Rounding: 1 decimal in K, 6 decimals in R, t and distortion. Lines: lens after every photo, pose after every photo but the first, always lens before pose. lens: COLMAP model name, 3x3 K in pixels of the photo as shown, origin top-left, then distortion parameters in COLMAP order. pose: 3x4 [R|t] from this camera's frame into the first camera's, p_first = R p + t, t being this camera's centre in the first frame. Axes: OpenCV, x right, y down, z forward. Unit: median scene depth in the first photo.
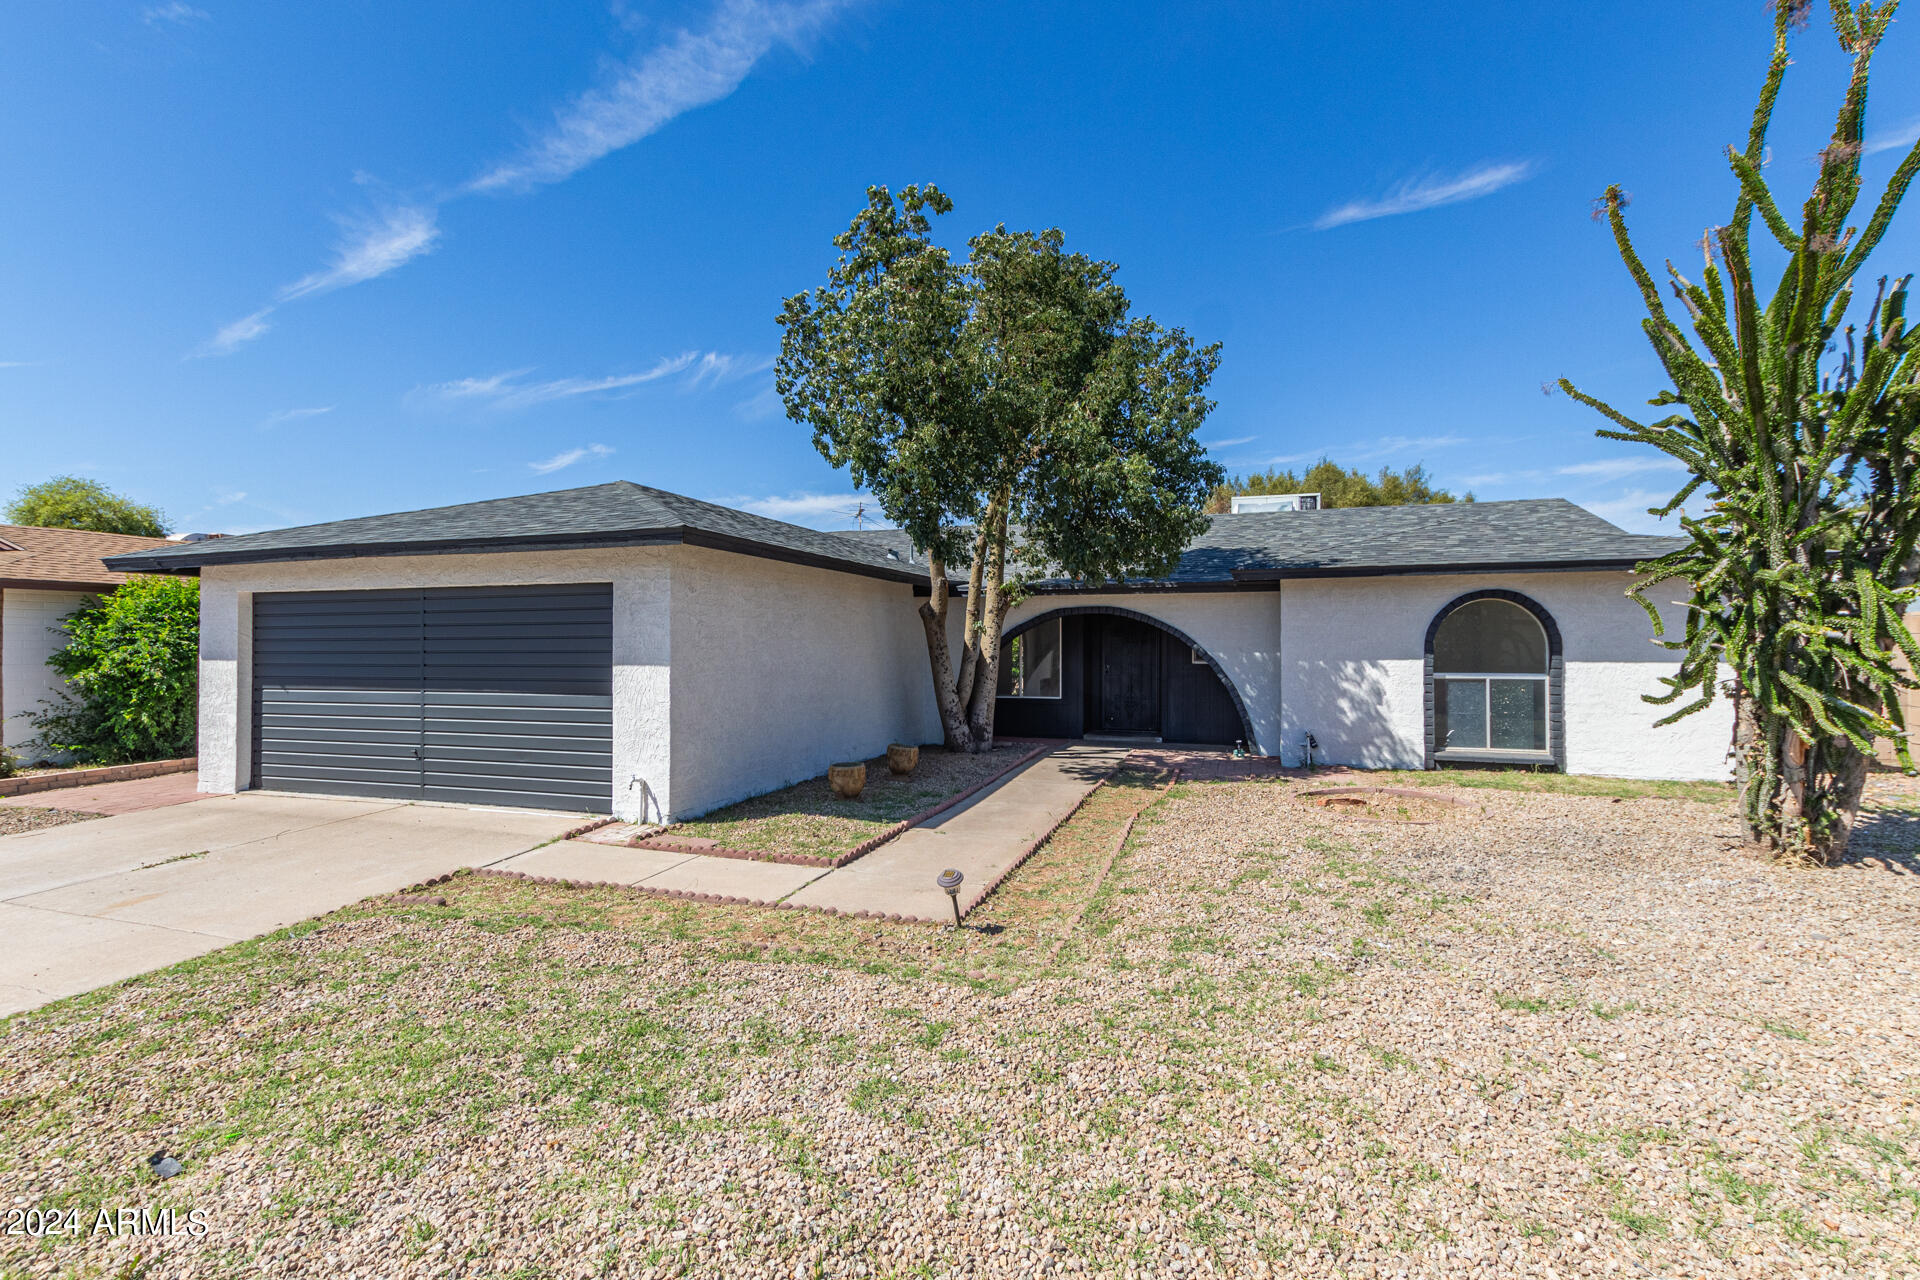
lens RADIAL K [[880.2, 0, 960.0], [0, 880.2, 640.0], [0, 0, 1]] dist [0.004577, -0.001292]
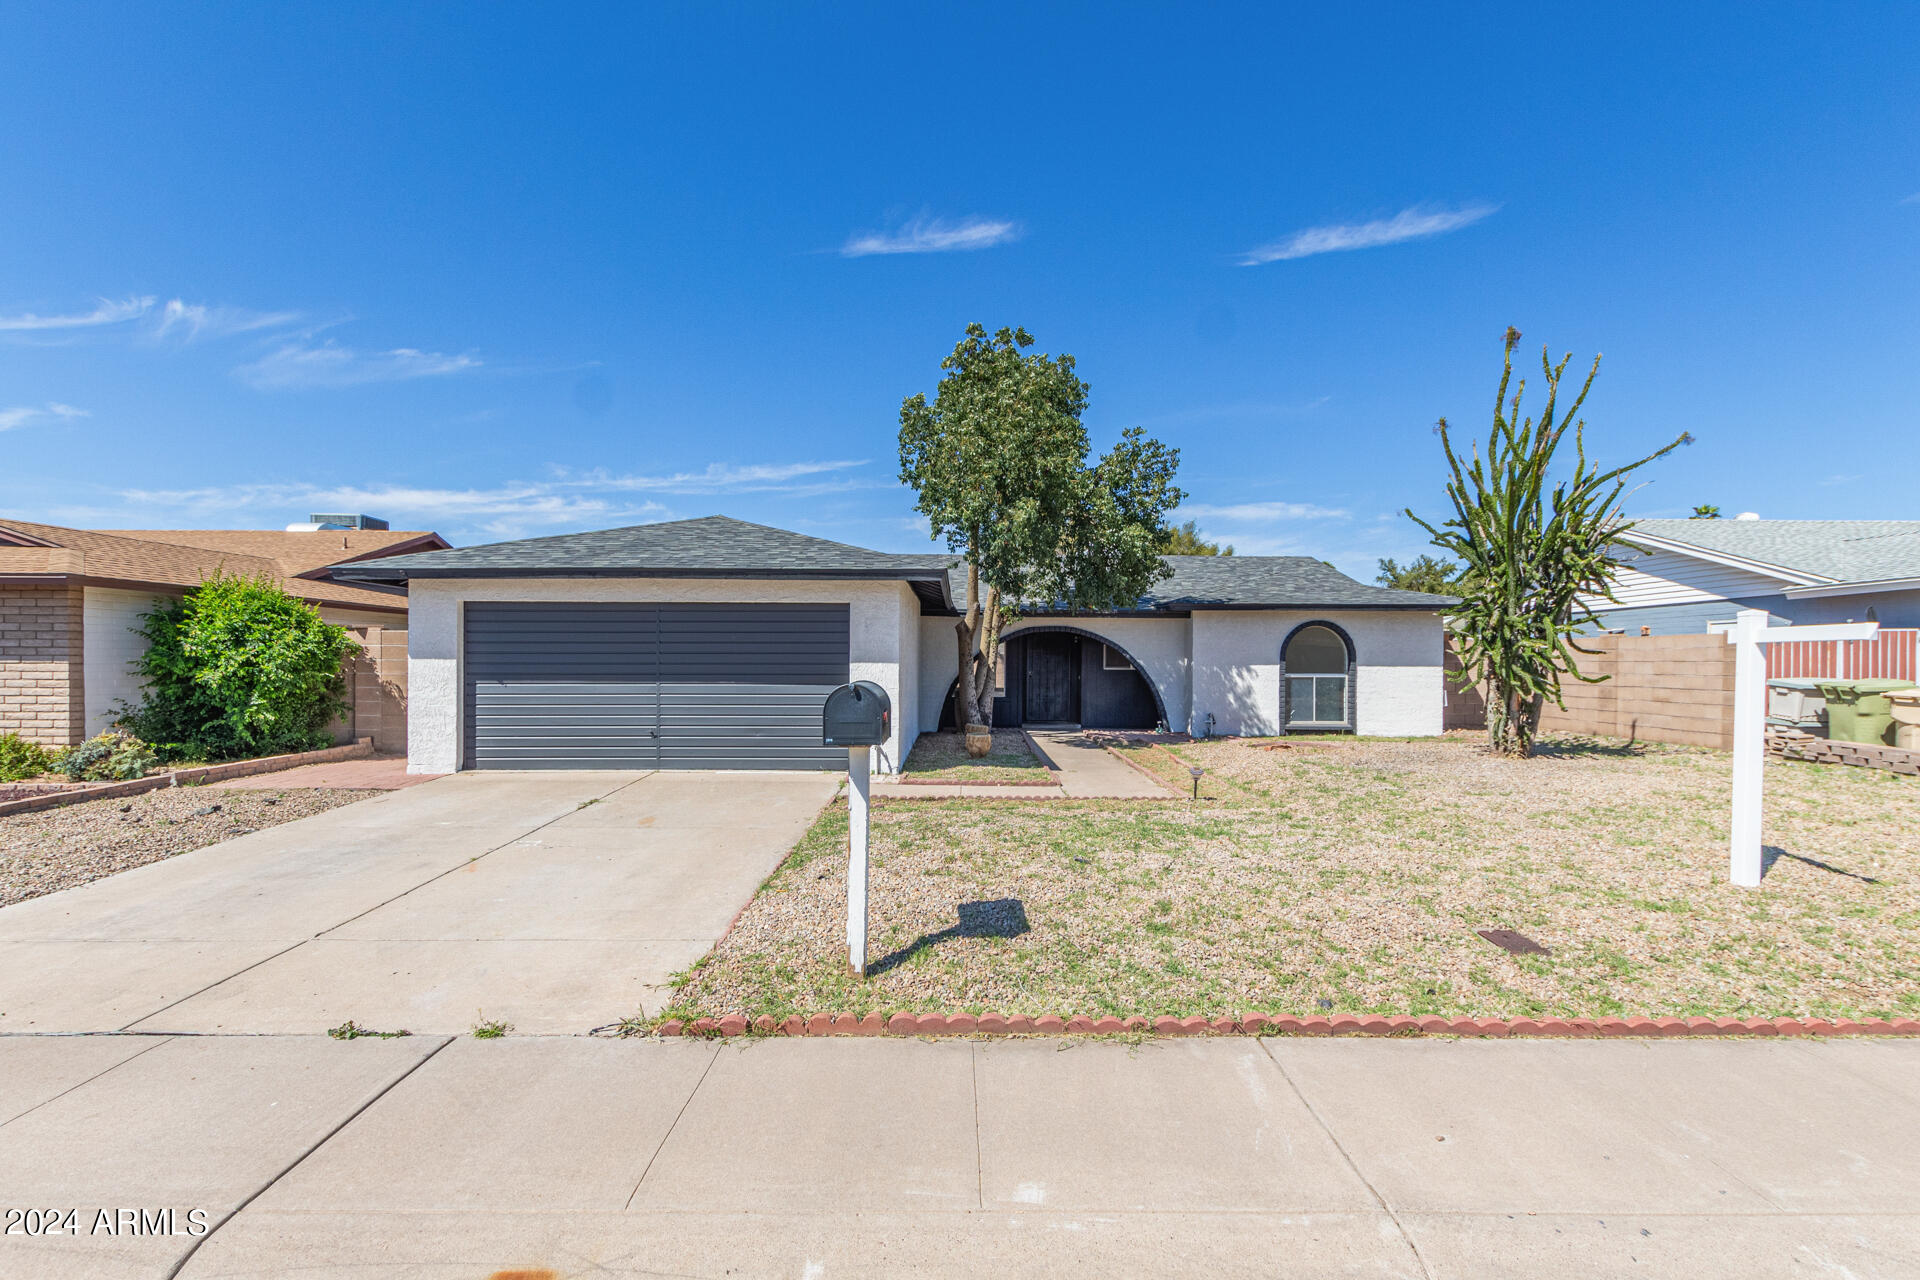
lens RADIAL K [[879.7, 0, 960.2], [0, 879.7, 660.8], [0, 0, 1]] dist [0.000281, -0.000189]
pose [[0.946964, 0.006116, 0.321281, -0.552824], [-0.007294, 0.999970, 0.002462, 0.017258], [-0.321256, -0.004674, 0.946981, -0.311598]]
